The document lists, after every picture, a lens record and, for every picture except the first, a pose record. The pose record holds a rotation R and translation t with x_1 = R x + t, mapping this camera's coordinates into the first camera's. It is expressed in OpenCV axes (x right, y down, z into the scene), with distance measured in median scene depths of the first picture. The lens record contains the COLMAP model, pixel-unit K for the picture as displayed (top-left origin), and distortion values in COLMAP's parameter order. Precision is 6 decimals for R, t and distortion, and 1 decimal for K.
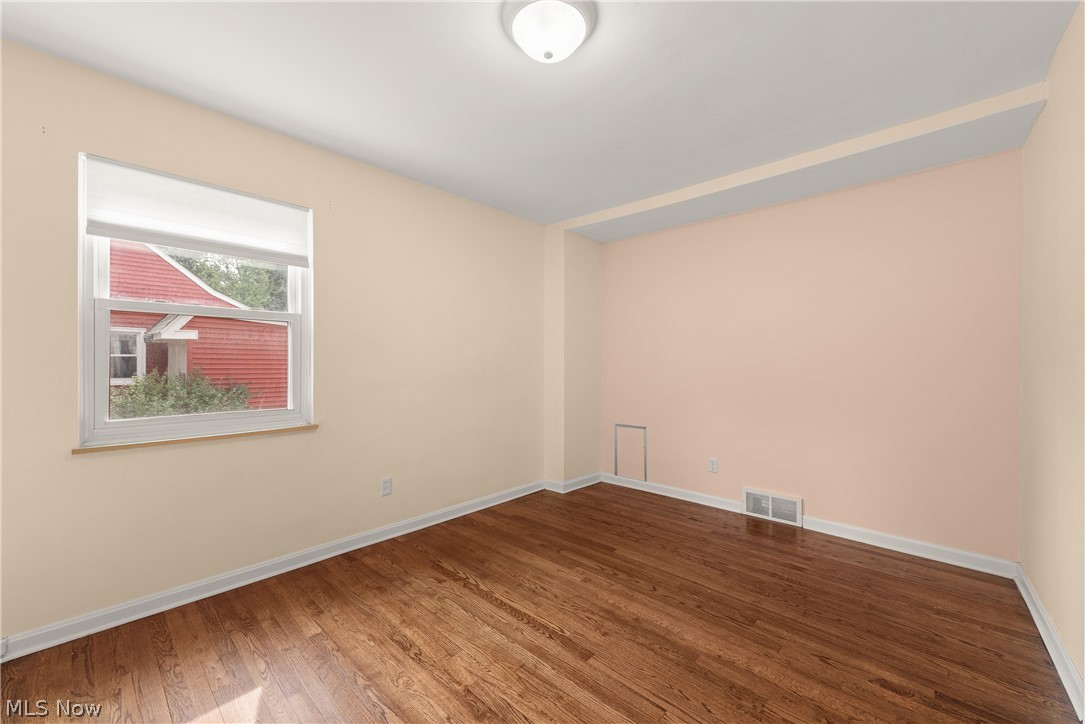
lens RADIAL K [[435.8, 0, 541.2], [0, 435.8, 361.0], [0, 0, 1]] dist [0.007795, -0.004970]
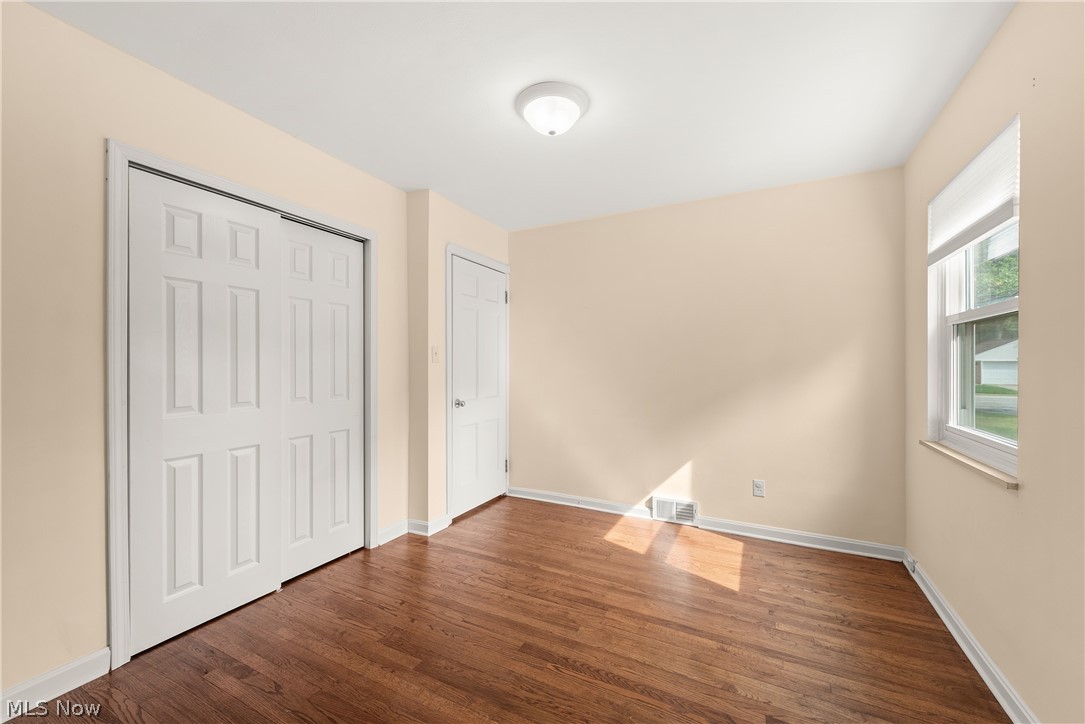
lens RADIAL K [[435.8, 0, 541.1], [0, 435.8, 365.6], [0, 0, 1]] dist [0.007795, -0.004970]
pose [[-0.964339, -0.002332, -0.264660, 0.325333], [-0.003997, 0.999975, 0.005754, -0.014118], [0.264641, 0.006606, -0.964324, 1.889971]]
